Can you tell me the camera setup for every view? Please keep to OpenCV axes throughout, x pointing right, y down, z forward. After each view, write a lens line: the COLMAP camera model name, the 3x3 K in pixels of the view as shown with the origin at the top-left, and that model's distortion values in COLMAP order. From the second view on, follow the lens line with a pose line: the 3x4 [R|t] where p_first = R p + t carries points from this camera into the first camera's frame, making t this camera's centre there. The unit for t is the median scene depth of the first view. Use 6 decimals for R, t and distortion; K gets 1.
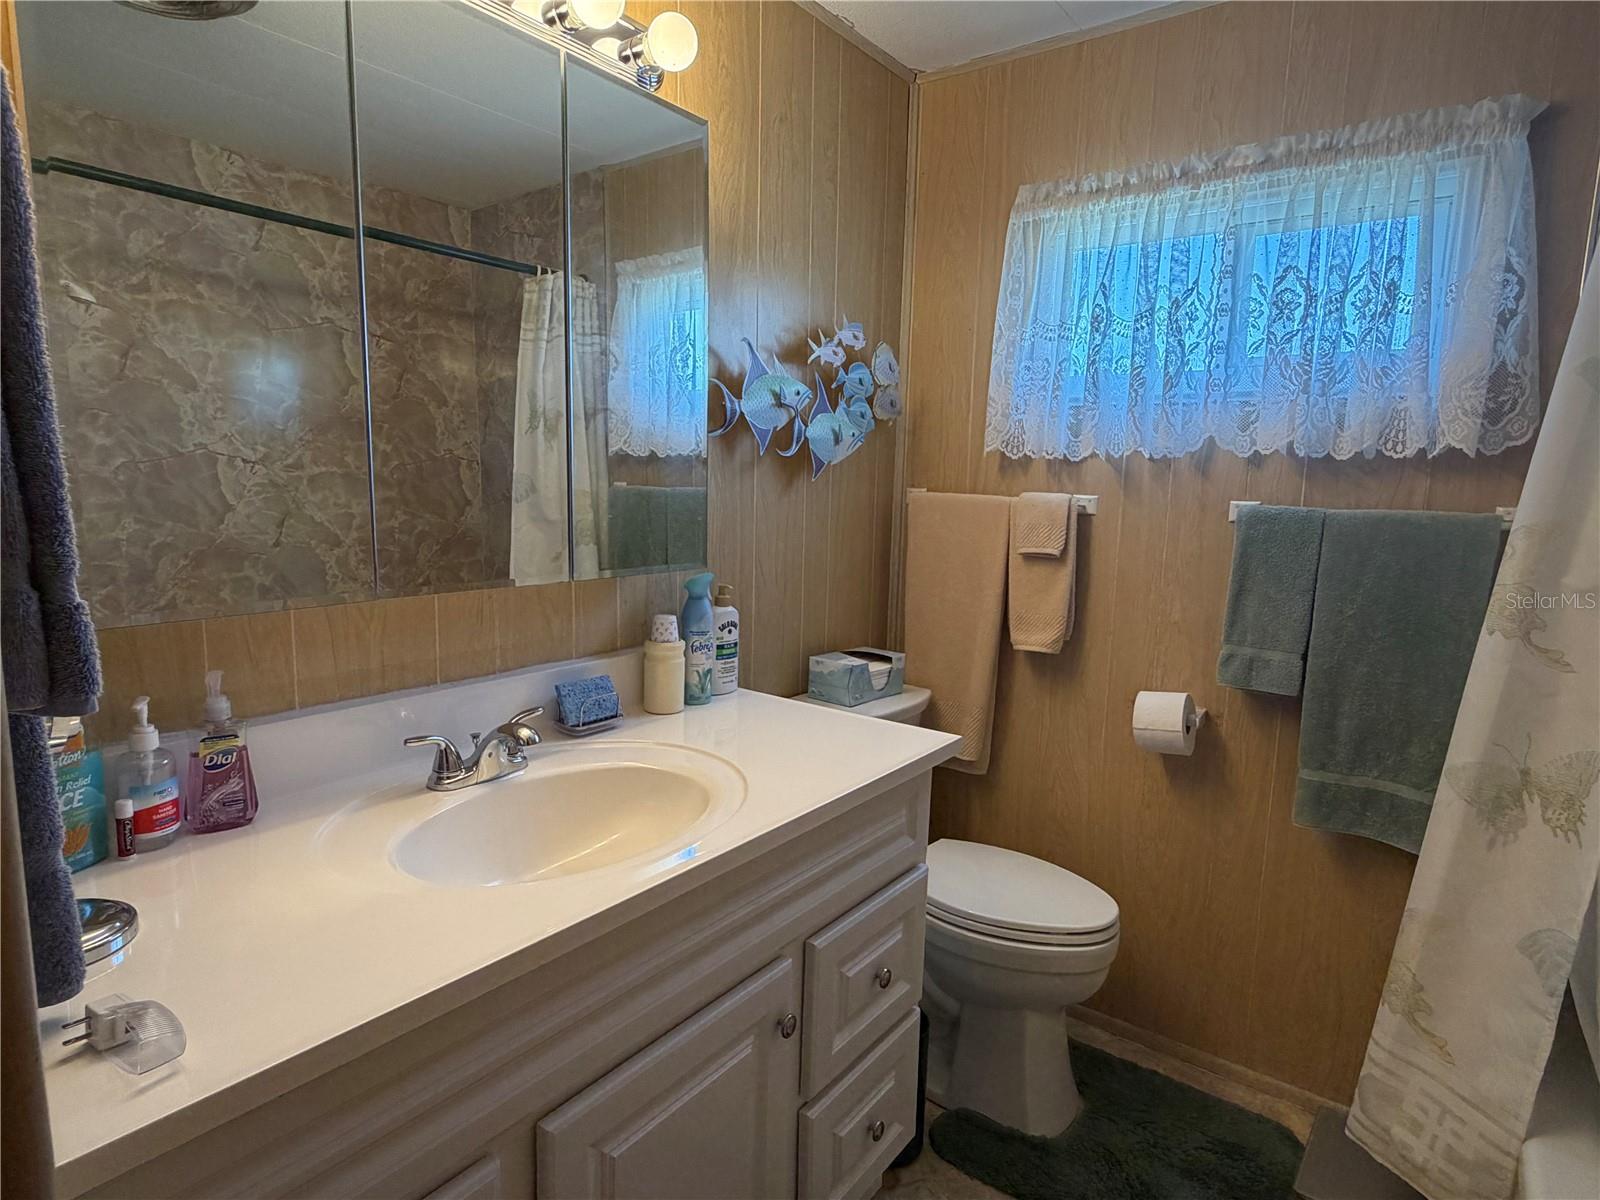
lens RADIAL K [[879.3, 0, 802.5], [0, 879.3, 600.6], [0, 0, 1]] dist [0.003219, 0.000459]
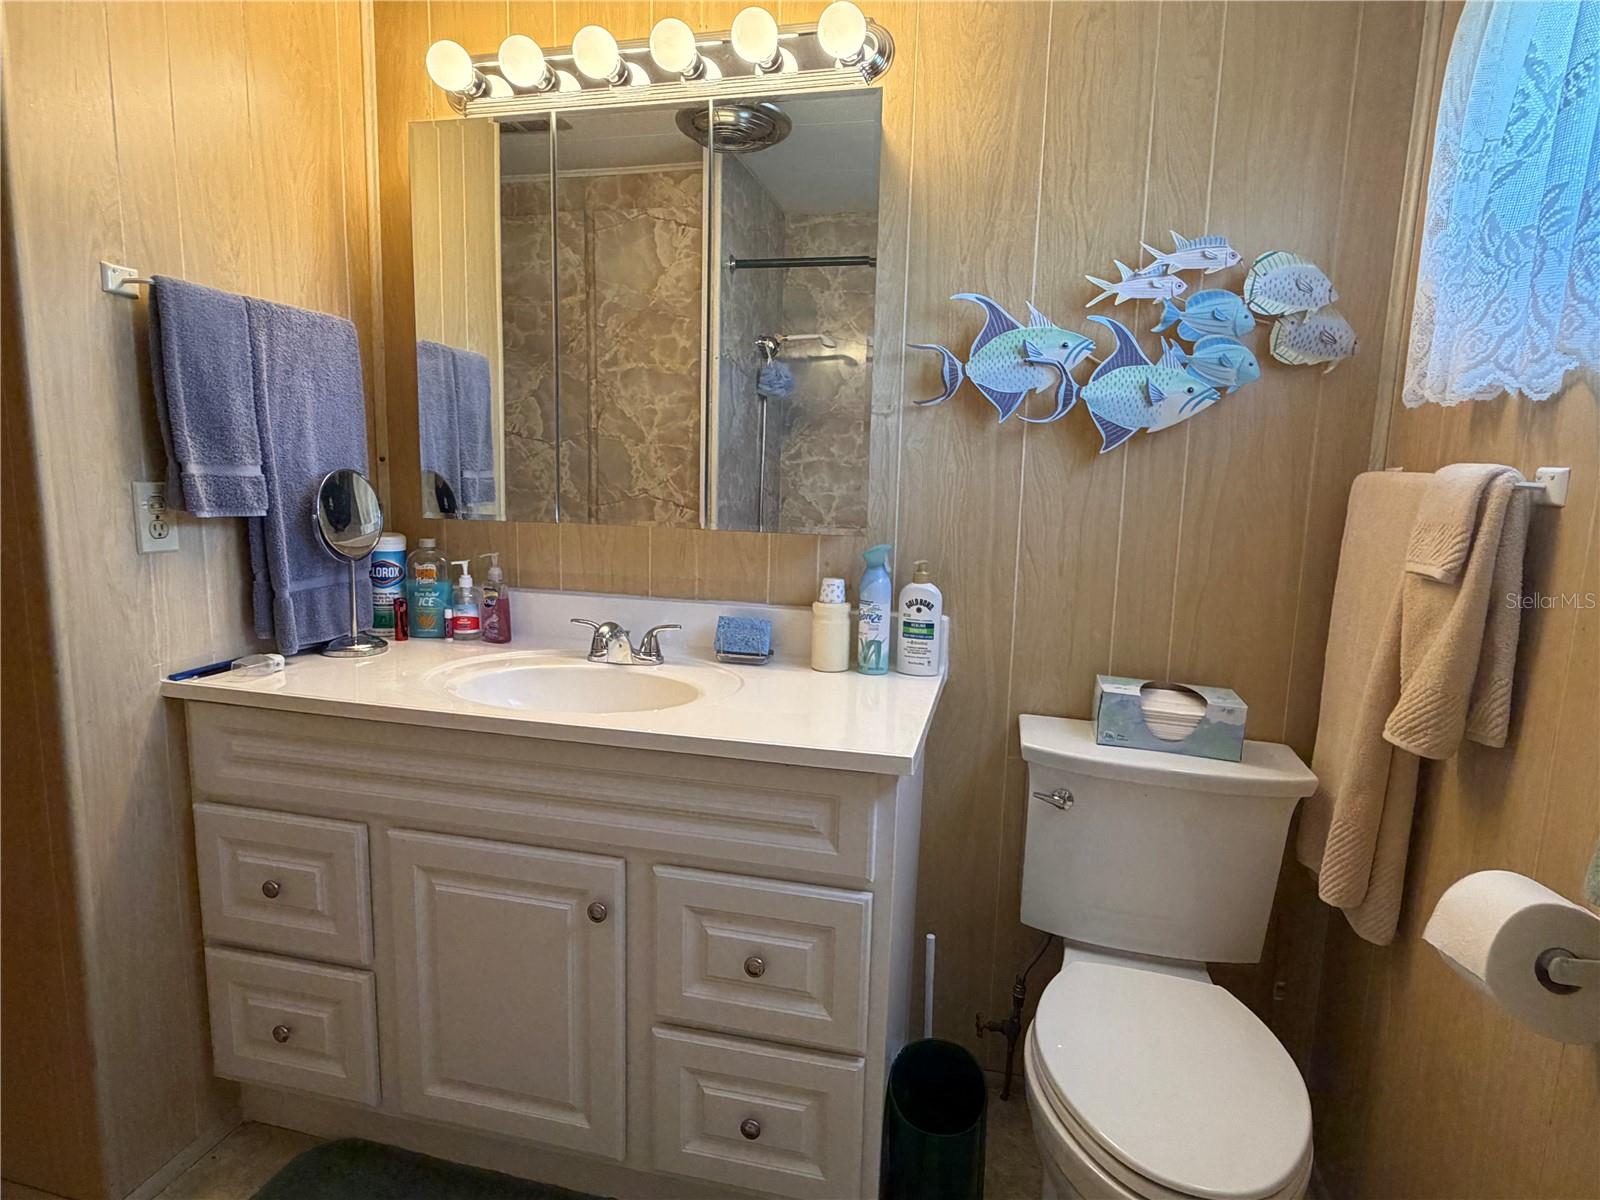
lens RADIAL K [[879.3, 0, 789.5], [0, 879.3, 597.5], [0, 0, 1]] dist [0.003219, 0.000459]
pose [[0.402173, 0.119280, -0.907760, 0.709515], [-0.143412, 0.987446, 0.066213, -0.020645], [0.904262, 0.103555, 0.414231, 0.472443]]
